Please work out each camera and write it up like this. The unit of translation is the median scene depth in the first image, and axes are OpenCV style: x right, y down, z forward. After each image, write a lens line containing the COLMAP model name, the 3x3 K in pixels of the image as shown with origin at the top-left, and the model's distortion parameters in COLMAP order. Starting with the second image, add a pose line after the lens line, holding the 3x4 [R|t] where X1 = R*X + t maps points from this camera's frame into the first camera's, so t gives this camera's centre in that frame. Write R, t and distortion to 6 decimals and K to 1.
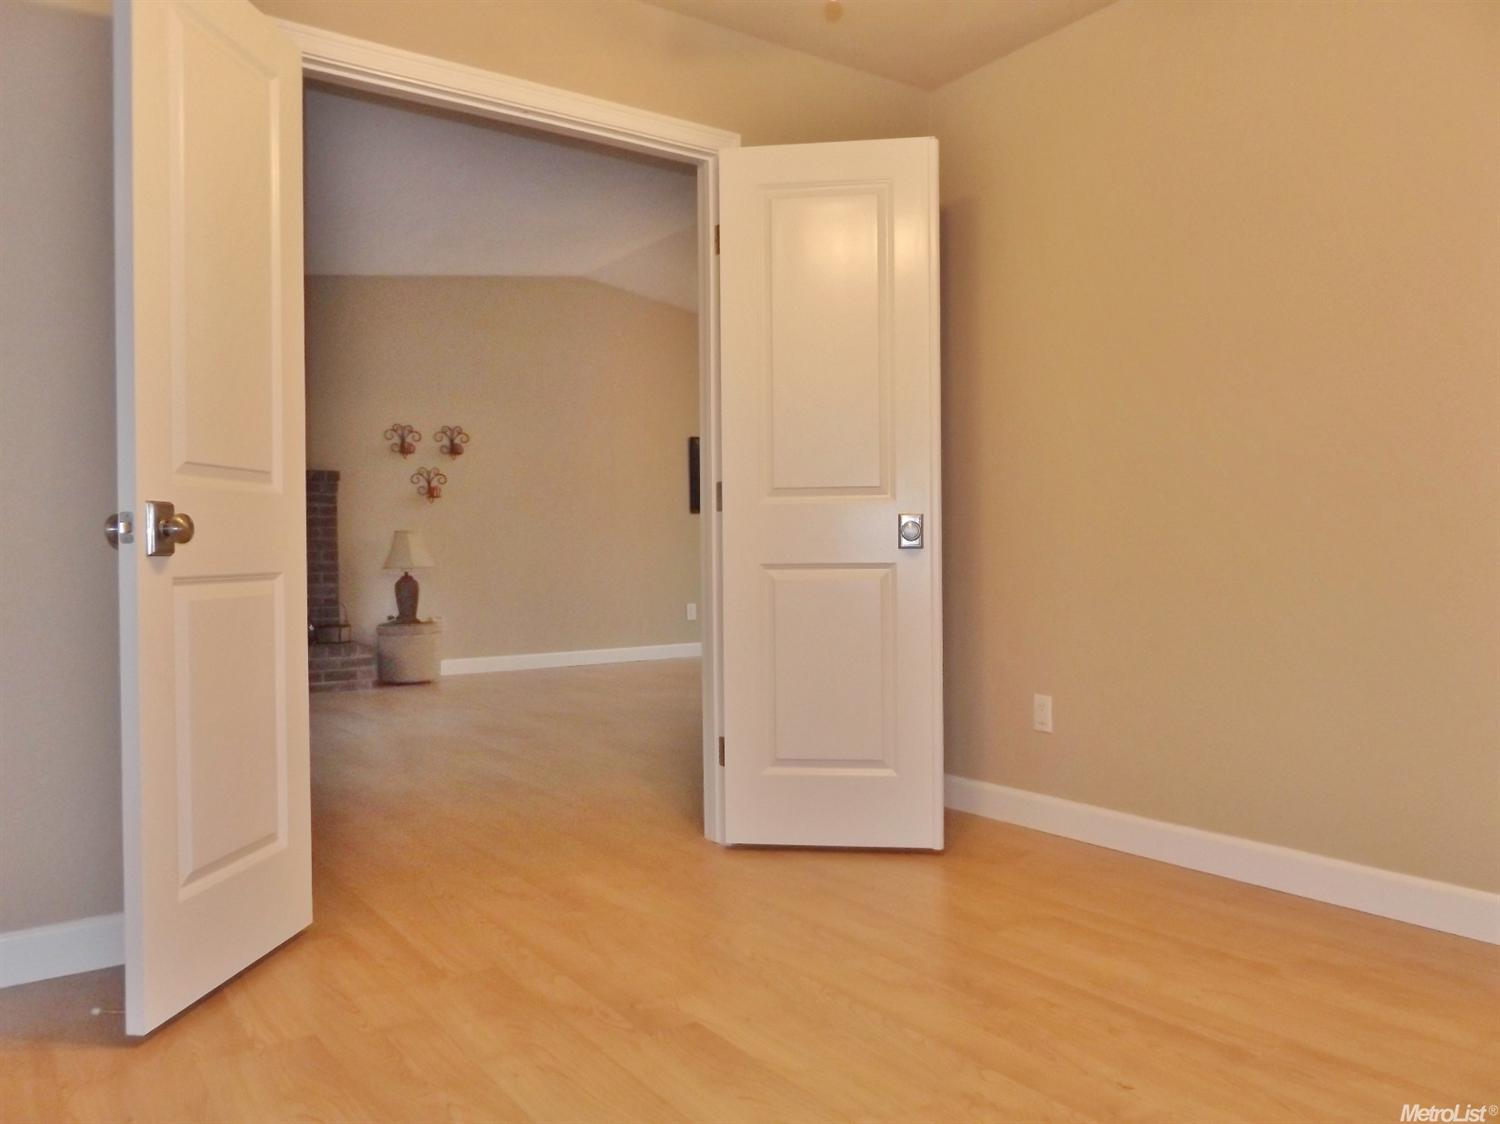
lens RADIAL K [[1120.4, 0, 752.4], [0, 1120.4, 564.2], [0, 0, 1]] dist [0.000310, -0.005011]
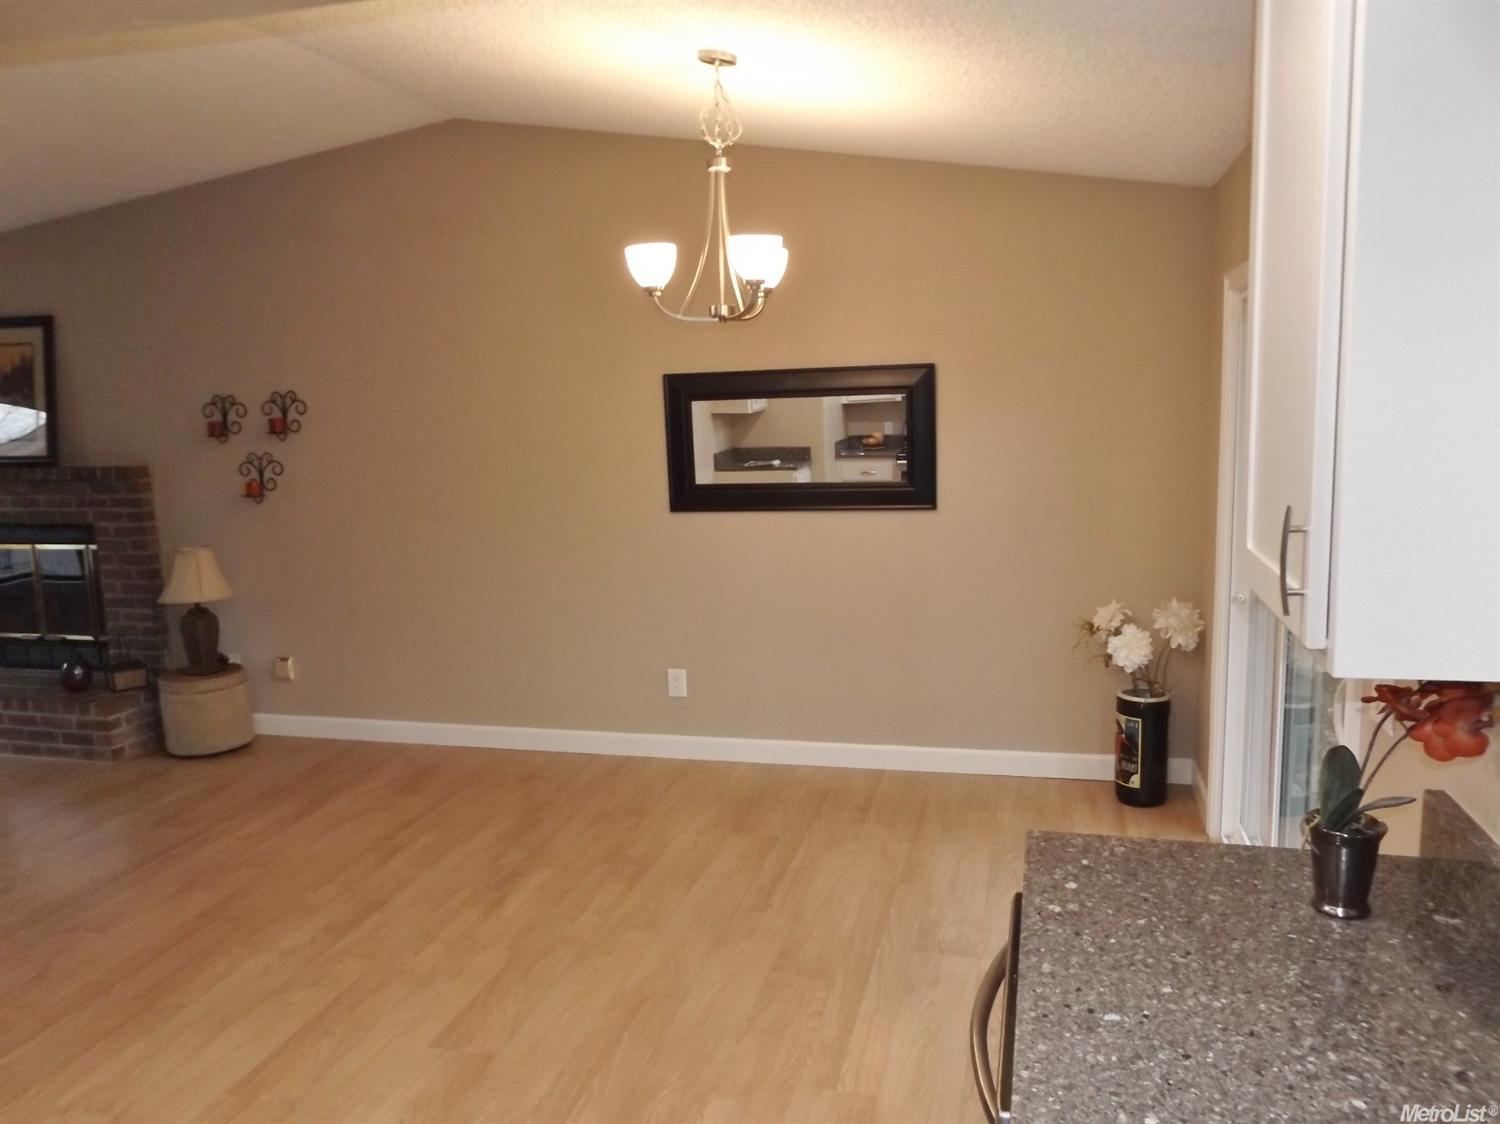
lens RADIAL K [[1120.4, 0, 753.2], [0, 1120.4, 568.9], [0, 0, 1]] dist [0.000310, -0.005011]
pose [[0.644384, 0.111784, -0.756488, 0.466800], [0.011763, 0.987692, 0.155968, -0.121884], [0.764612, -0.109402, 0.635138, 0.785997]]
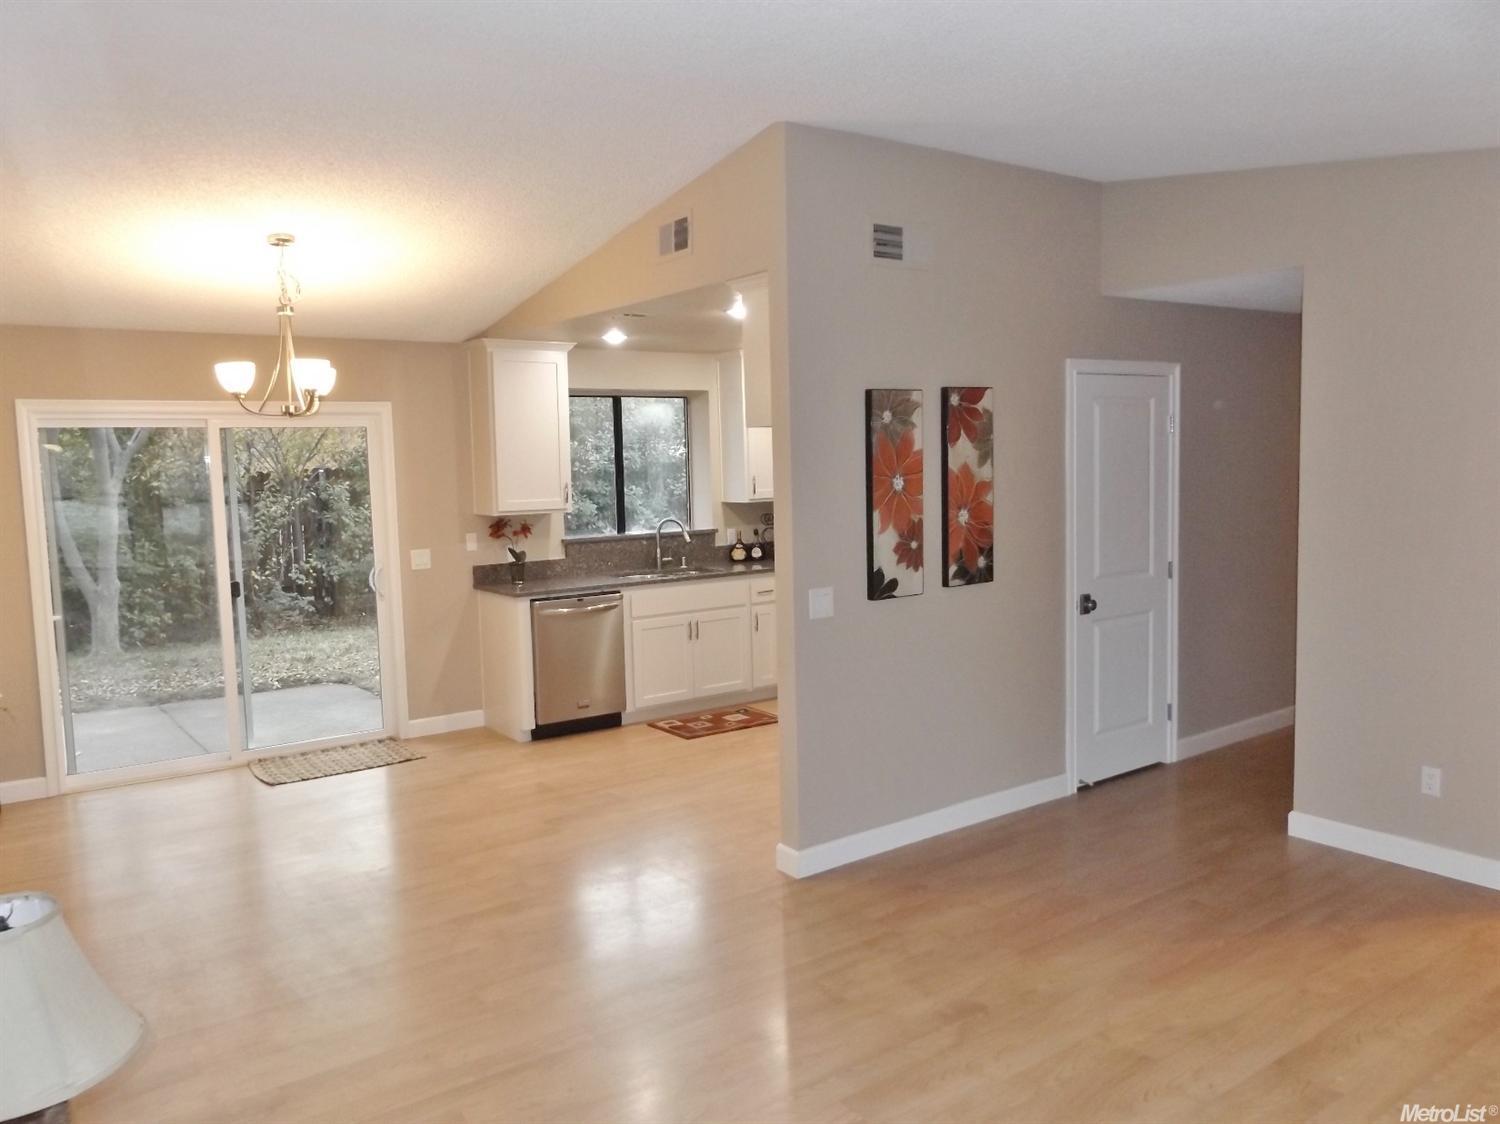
lens RADIAL K [[1120.4, 0, 745.9], [0, 1120.4, 568.5], [0, 0, 1]] dist [0.000310, -0.005011]
pose [[-0.004773, -0.091198, 0.995821, -0.518406], [0.033727, 0.995251, 0.091308, -0.112919], [-0.999420, 0.034022, -0.001674, 0.814246]]
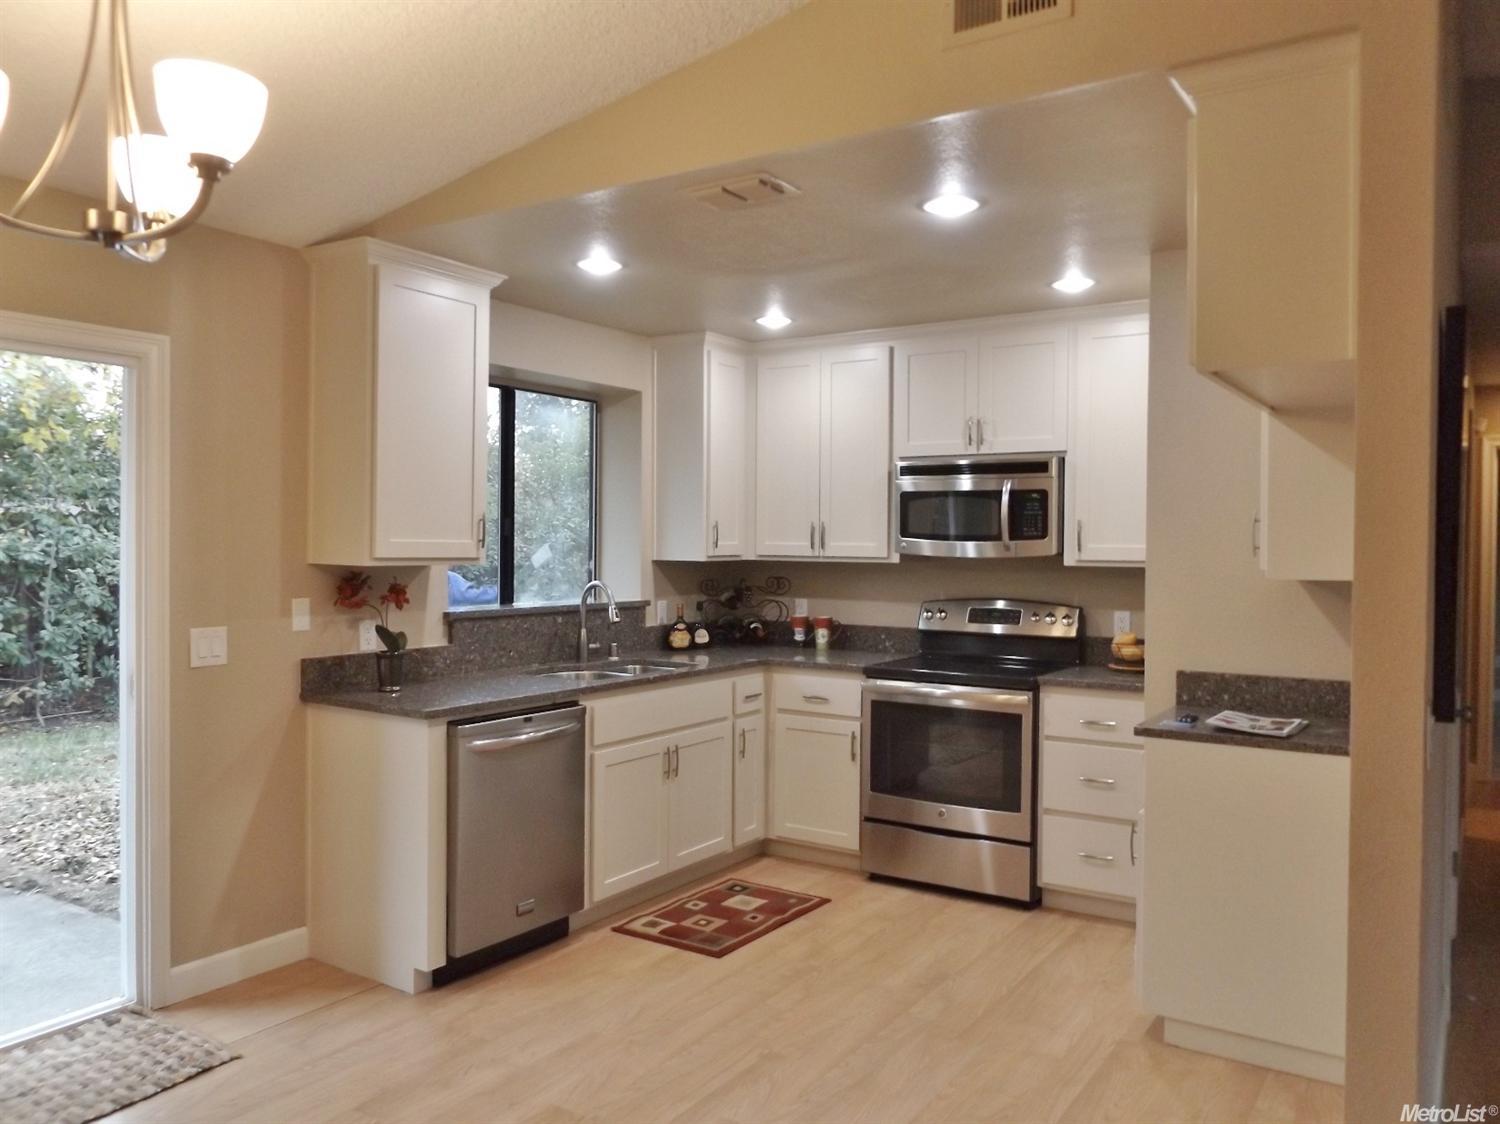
lens RADIAL K [[1120.4, 0, 752.1], [0, 1120.4, 564.8], [0, 0, 1]] dist [0.000310, -0.005011]
pose [[-0.360296, -0.015304, 0.932713, -0.139841], [0.002163, 0.999849, 0.017241, -0.088613], [-0.932836, 0.008229, -0.360208, 1.026794]]
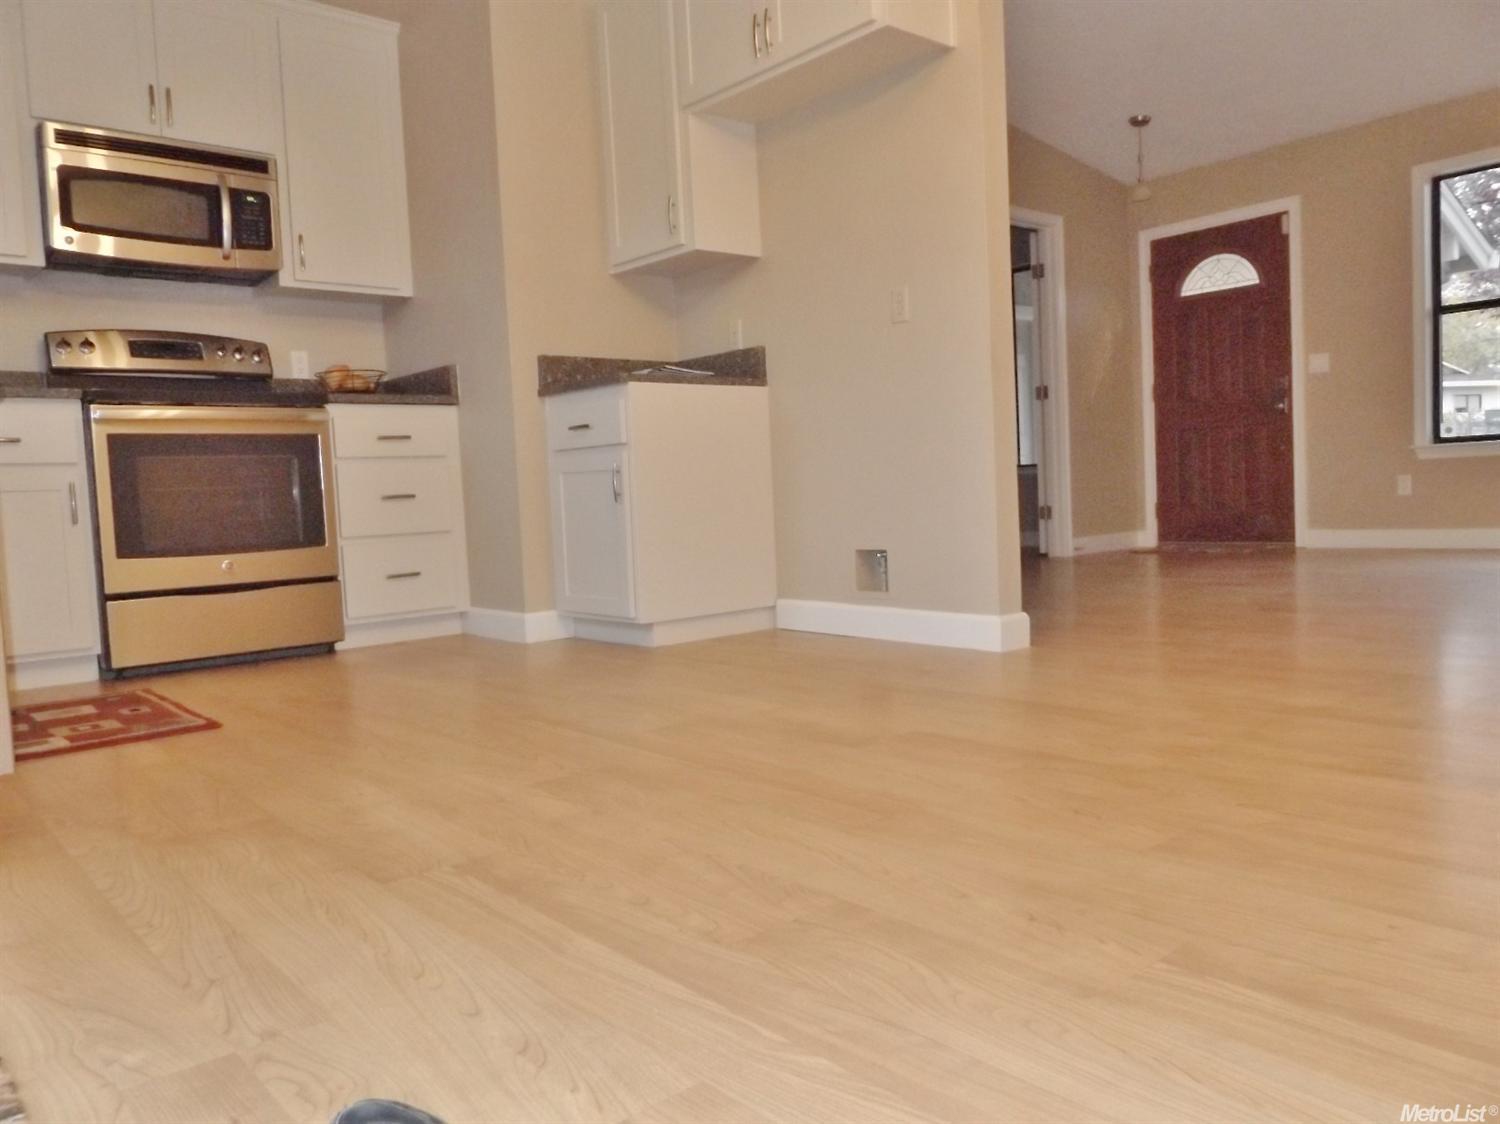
lens RADIAL K [[1120.4, 0, 748.9], [0, 1120.4, 552.6], [0, 0, 1]] dist [0.000310, -0.005011]
pose [[-0.993788, 0.058956, -0.094394, 0.198828], [0.053115, 0.996584, 0.063238, 0.029077], [0.097799, 0.057831, -0.993524, 1.218612]]
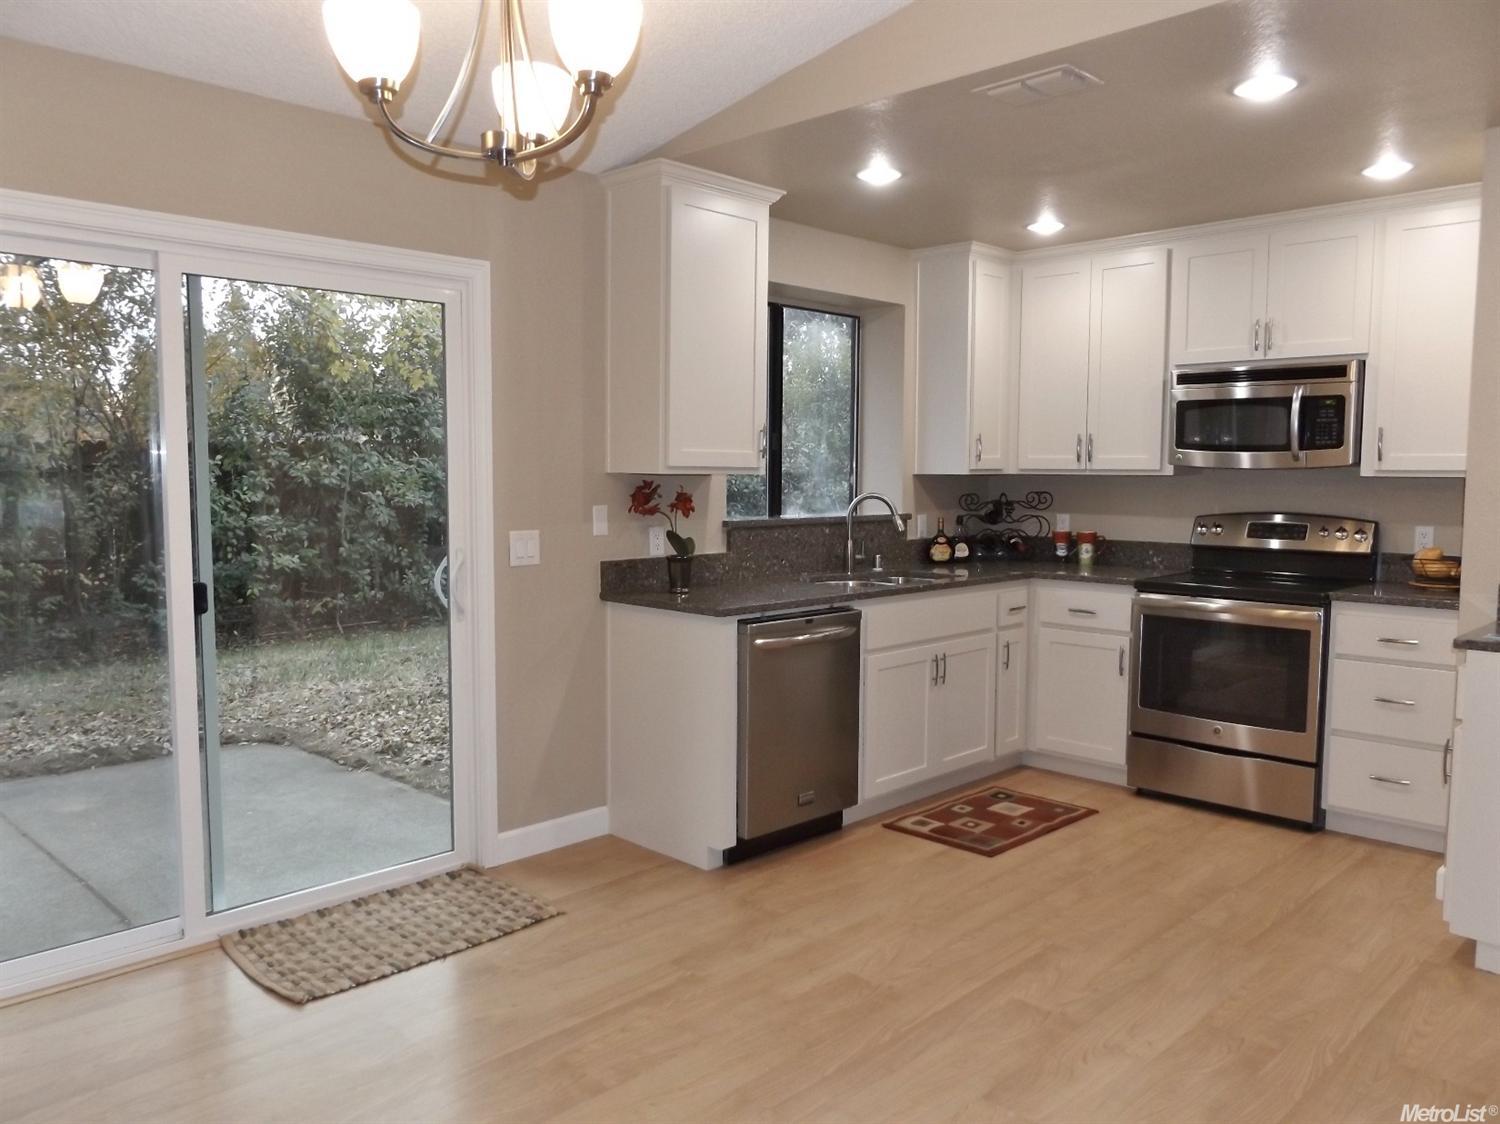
lens RADIAL K [[1120.4, 0, 754.1], [0, 1120.4, 565.2], [0, 0, 1]] dist [0.000310, -0.005011]
pose [[-0.174350, -0.076800, 0.981684, -0.145316], [0.006211, 0.996848, 0.079089, -0.079129], [-0.984664, 0.019887, -0.173323, 1.055220]]
